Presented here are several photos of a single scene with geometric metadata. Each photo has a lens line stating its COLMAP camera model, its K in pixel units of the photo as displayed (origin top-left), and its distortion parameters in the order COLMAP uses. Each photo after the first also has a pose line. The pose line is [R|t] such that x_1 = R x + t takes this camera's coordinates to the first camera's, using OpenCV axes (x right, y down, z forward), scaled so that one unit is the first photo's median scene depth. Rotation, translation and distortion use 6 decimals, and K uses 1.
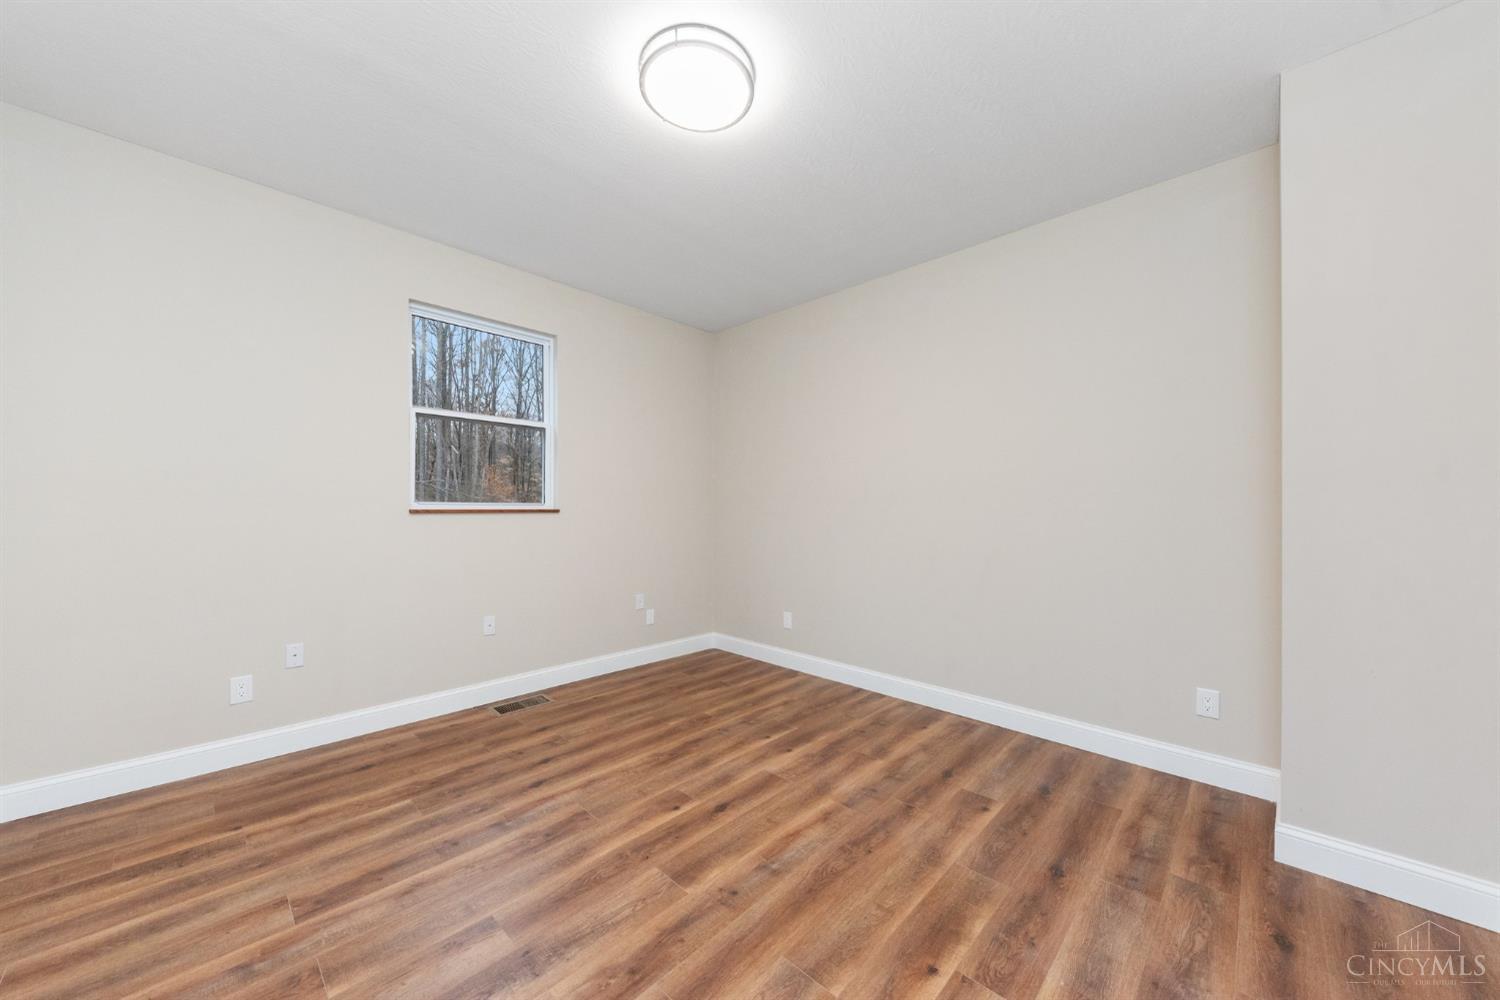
lens RADIAL K [[538.9, 0, 754.4], [0, 538.9, 503.8], [0, 0, 1]] dist [-0.000081, -0.001188]
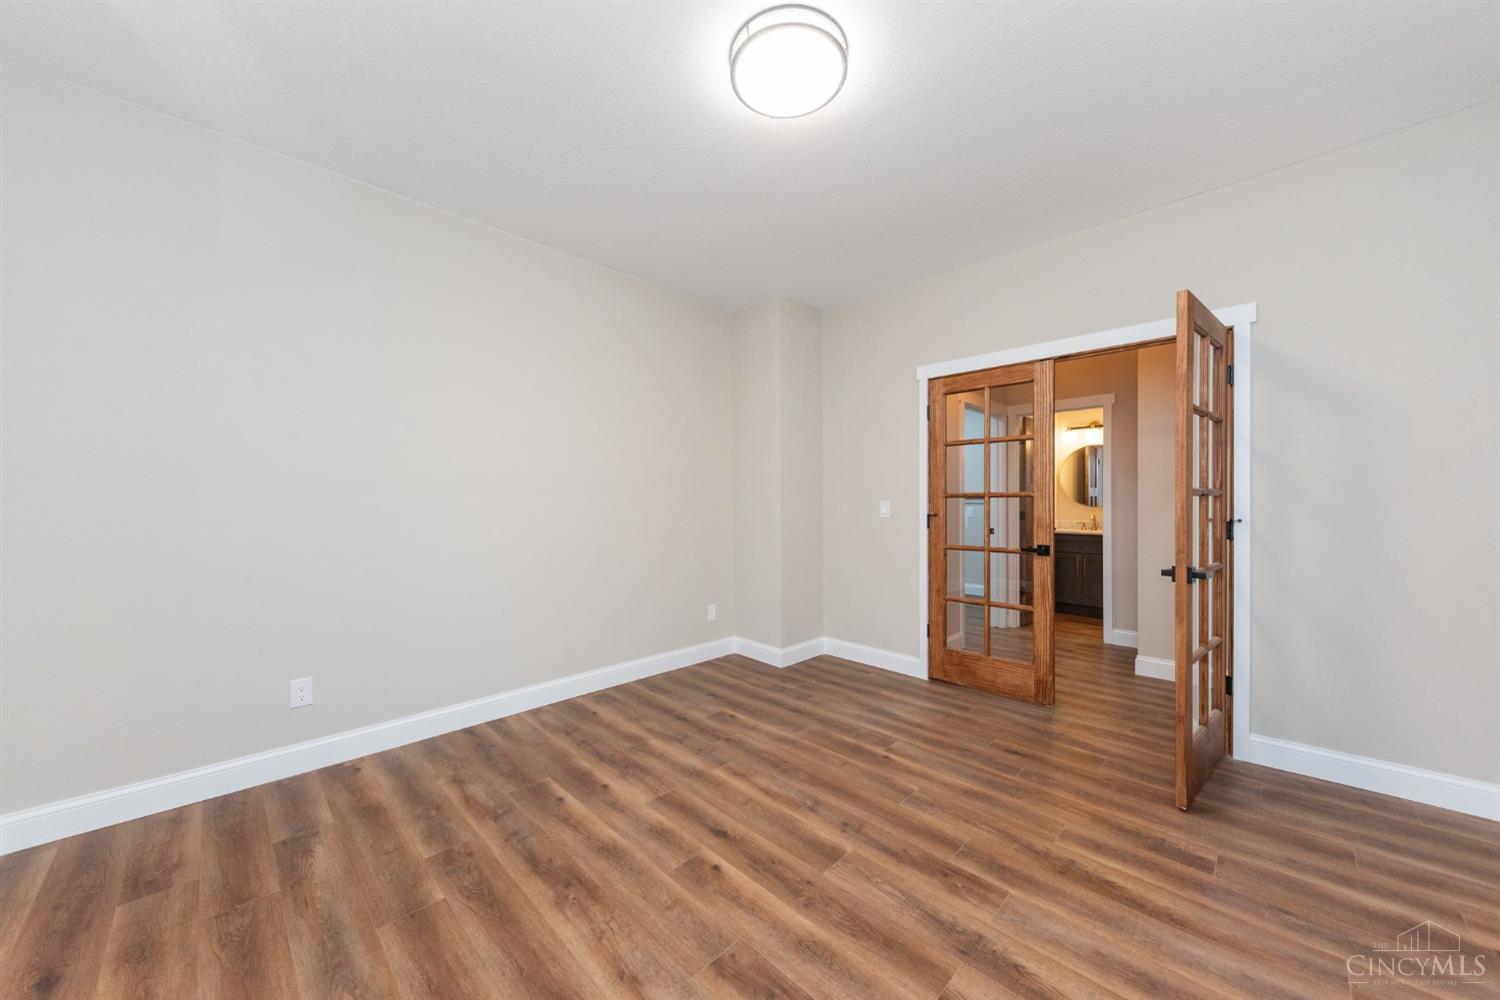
lens RADIAL K [[538.9, 0, 751.3], [0, 538.9, 498.6], [0, 0, 1]] dist [-0.000081, -0.001188]
pose [[0.006044, -0.001268, 0.999981, -0.860018], [-0.007257, 0.999973, 0.001312, 0.003759], [-0.999955, -0.007265, 0.006035, 0.847453]]
